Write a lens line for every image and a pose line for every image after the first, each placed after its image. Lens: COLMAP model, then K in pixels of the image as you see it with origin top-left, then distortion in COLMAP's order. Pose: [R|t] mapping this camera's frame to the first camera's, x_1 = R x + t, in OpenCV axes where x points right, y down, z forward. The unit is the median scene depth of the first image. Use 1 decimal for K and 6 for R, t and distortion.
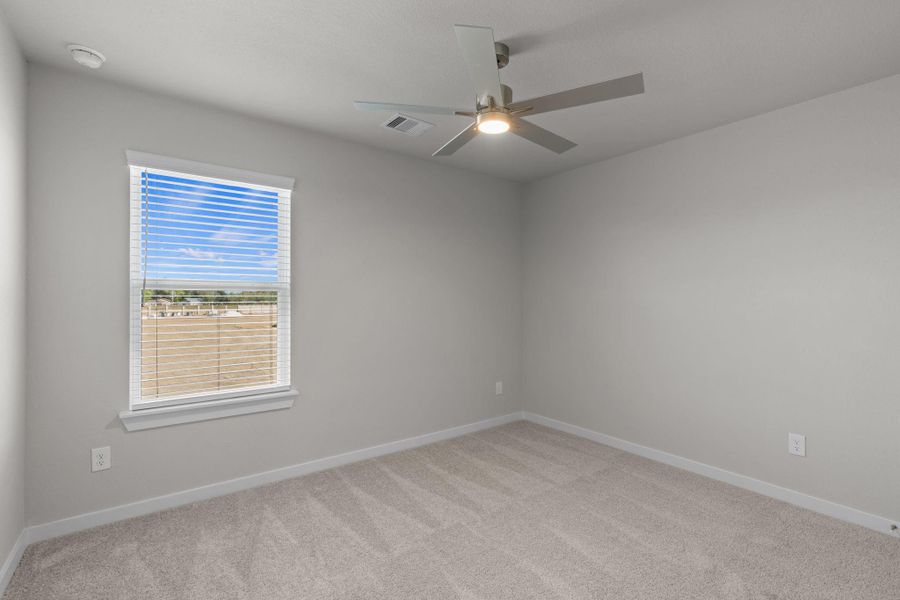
lens RADIAL K [[422.0, 0, 452.6], [0, 422.0, 295.9], [0, 0, 1]] dist [-0.001779, -0.000352]
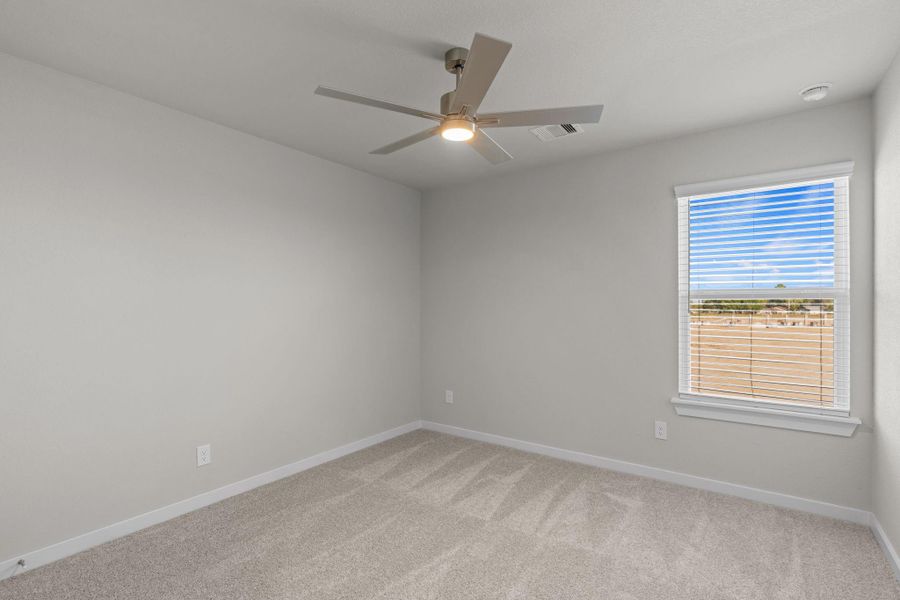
lens RADIAL K [[422.0, 0, 452.6], [0, 422.0, 295.9], [0, 0, 1]] dist [-0.001779, -0.000352]
pose [[0.288798, -0.022586, -0.957124, 0.178652], [0.004005, 0.999741, -0.022383, 0.000481], [0.957382, 0.002630, 0.288814, 0.010999]]
